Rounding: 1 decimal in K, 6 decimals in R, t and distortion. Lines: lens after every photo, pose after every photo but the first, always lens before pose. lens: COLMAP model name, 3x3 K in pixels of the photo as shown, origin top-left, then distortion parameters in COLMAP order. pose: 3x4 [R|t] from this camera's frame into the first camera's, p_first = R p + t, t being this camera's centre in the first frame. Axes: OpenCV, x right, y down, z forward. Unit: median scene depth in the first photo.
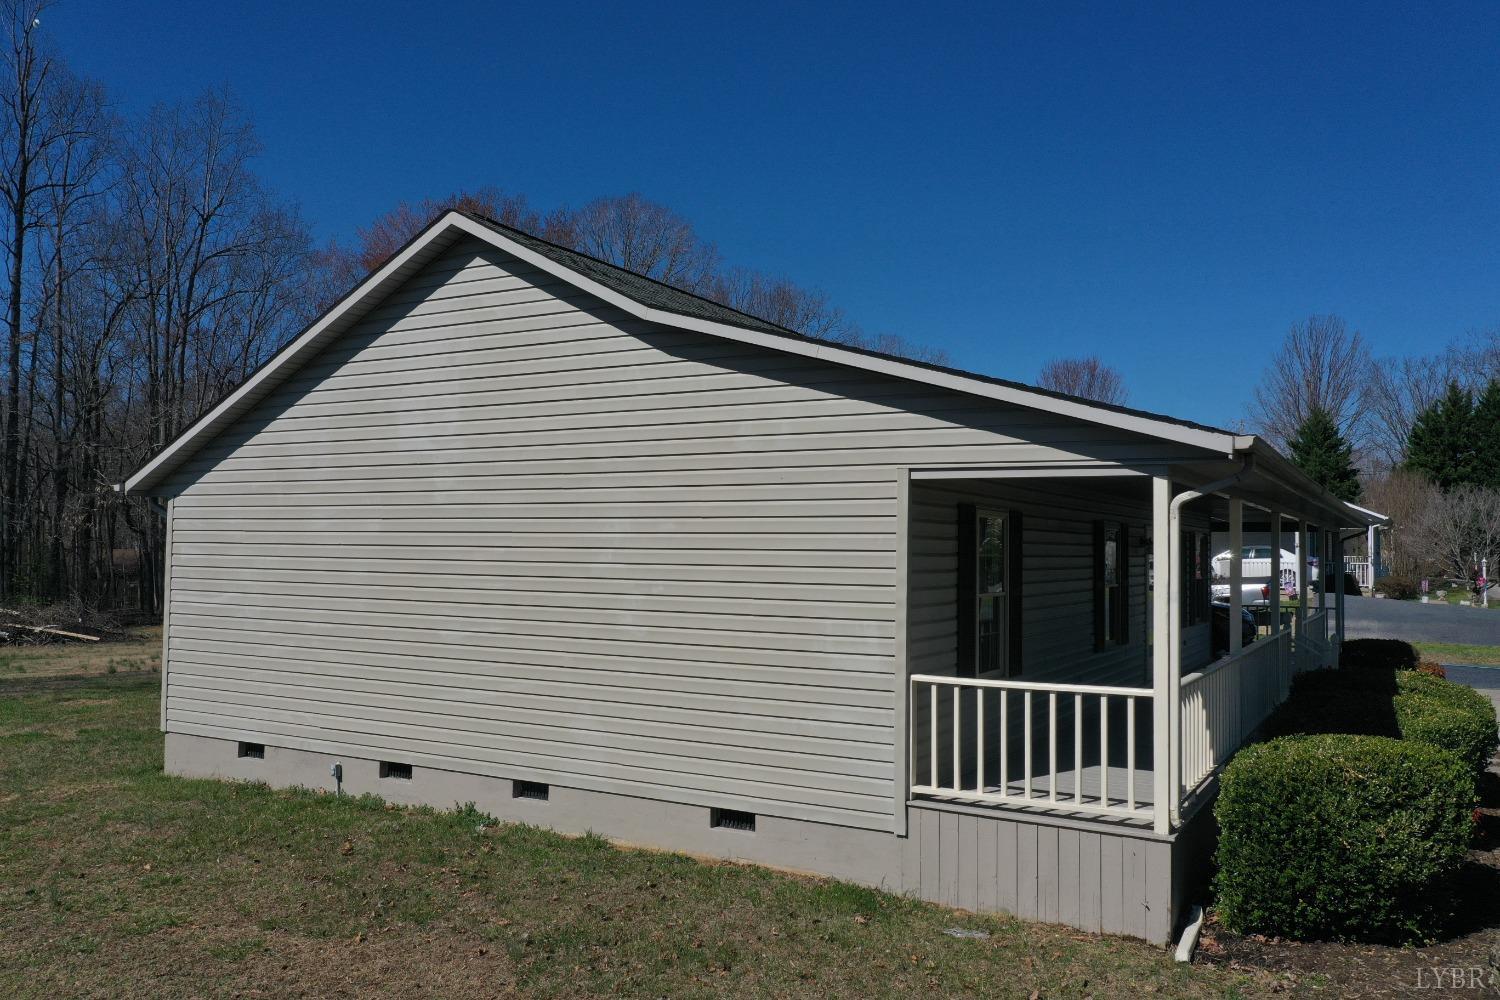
lens RADIAL K [[1133.2, 0, 750.0], [0, 1133.2, 500.0], [0, 0, 1]] dist [0.001726, -0.001369]
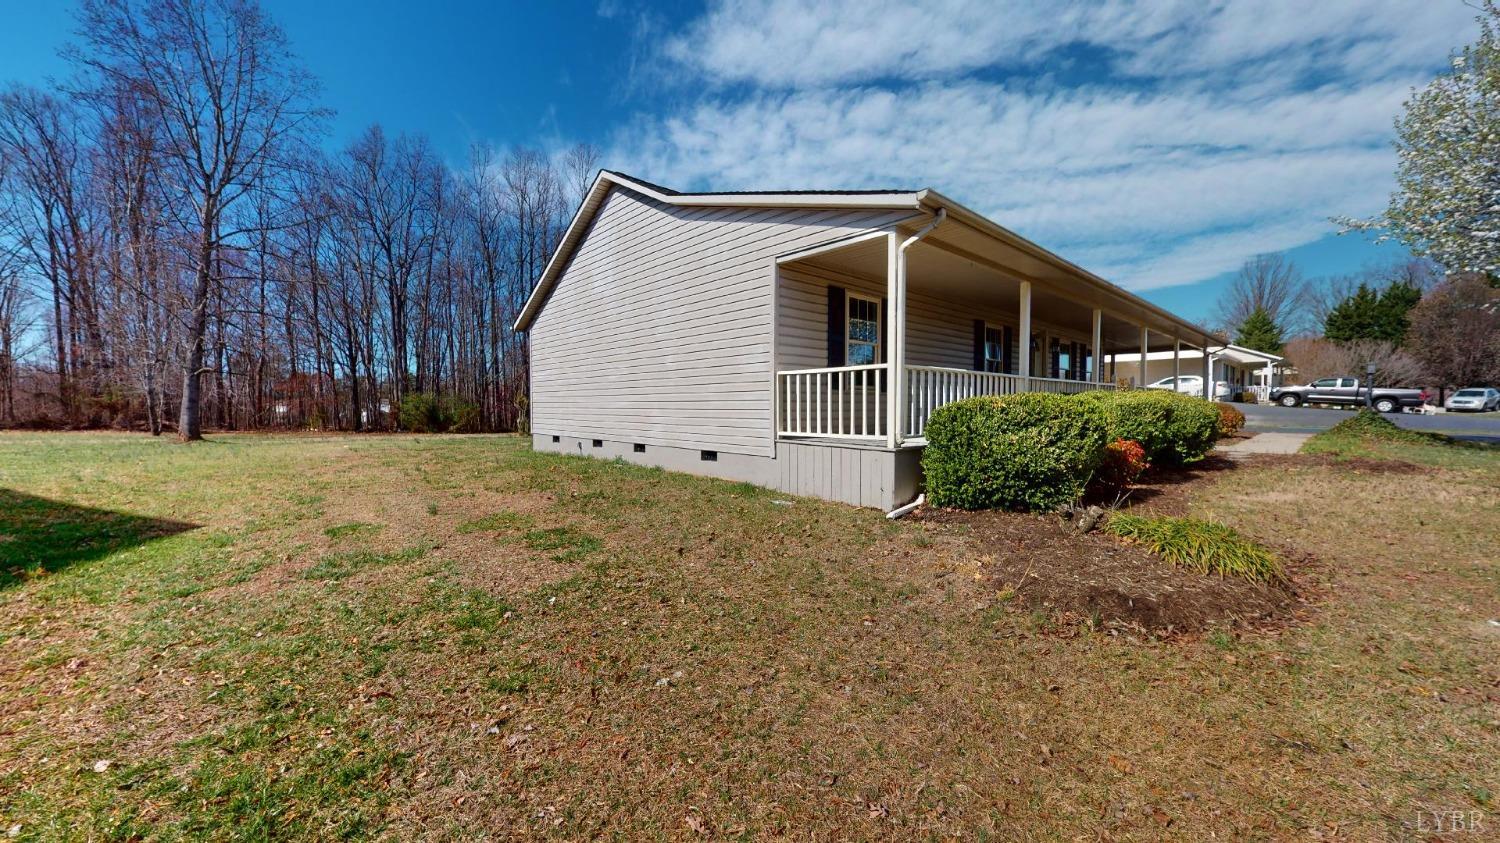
lens RADIAL K [[526.0, 0, 773.1], [0, 526.0, 425.2], [0, 0, 1]] dist [0.000605, 0.000104]
pose [[0.953951, -0.005657, -0.299910, 0.388247], [0.027631, 0.997228, 0.069078, 0.181867], [0.298688, -0.074184, 0.951463, 0.185095]]
